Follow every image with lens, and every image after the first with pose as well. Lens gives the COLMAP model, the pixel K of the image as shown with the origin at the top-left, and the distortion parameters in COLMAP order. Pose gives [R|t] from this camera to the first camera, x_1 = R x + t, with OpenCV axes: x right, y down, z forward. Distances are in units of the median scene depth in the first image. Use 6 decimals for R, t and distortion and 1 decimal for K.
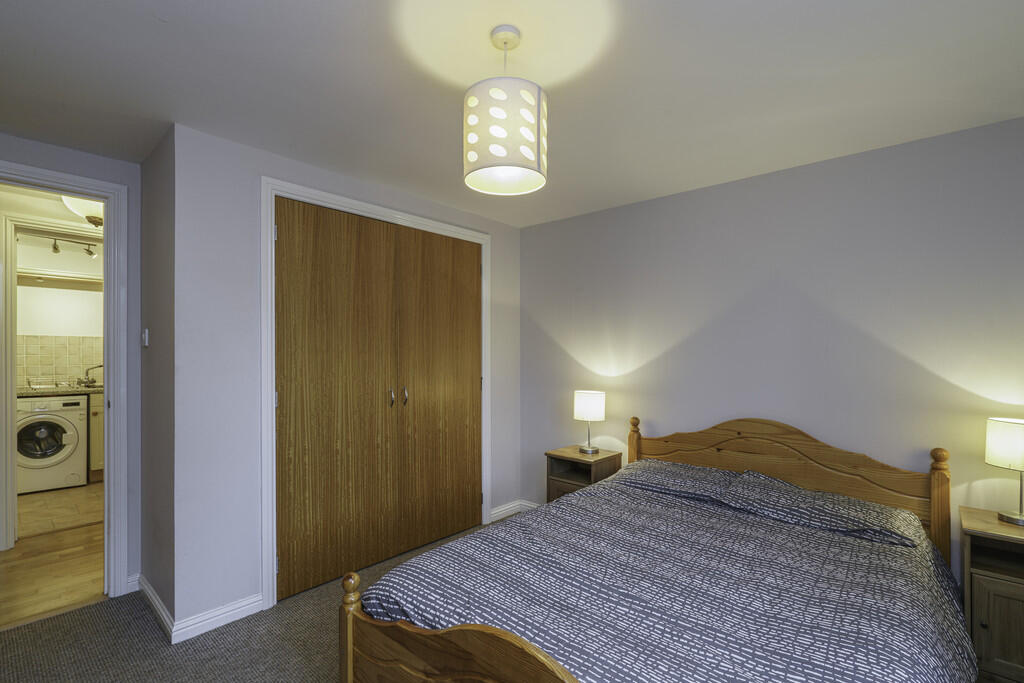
lens RADIAL K [[475.8, 0, 483.1], [0, 475.8, 347.5], [0, 0, 1]] dist [0.000842, 0.000326]
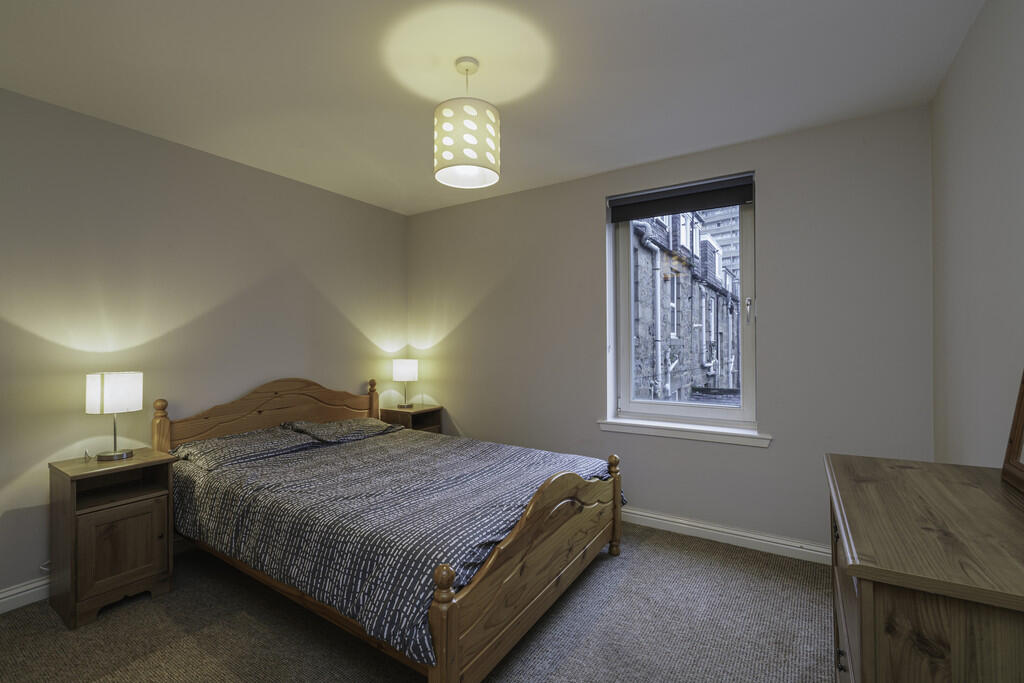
lens RADIAL K [[478.0, 0, 512.2], [0, 478.0, 339.6], [0, 0, 1]] dist [0.001310, 0.000182]
pose [[-0.203016, -0.003292, 0.979170, -0.993820], [-0.002446, 0.999993, 0.002855, 0.061386], [-0.979172, -0.001815, -0.203022, 0.924497]]
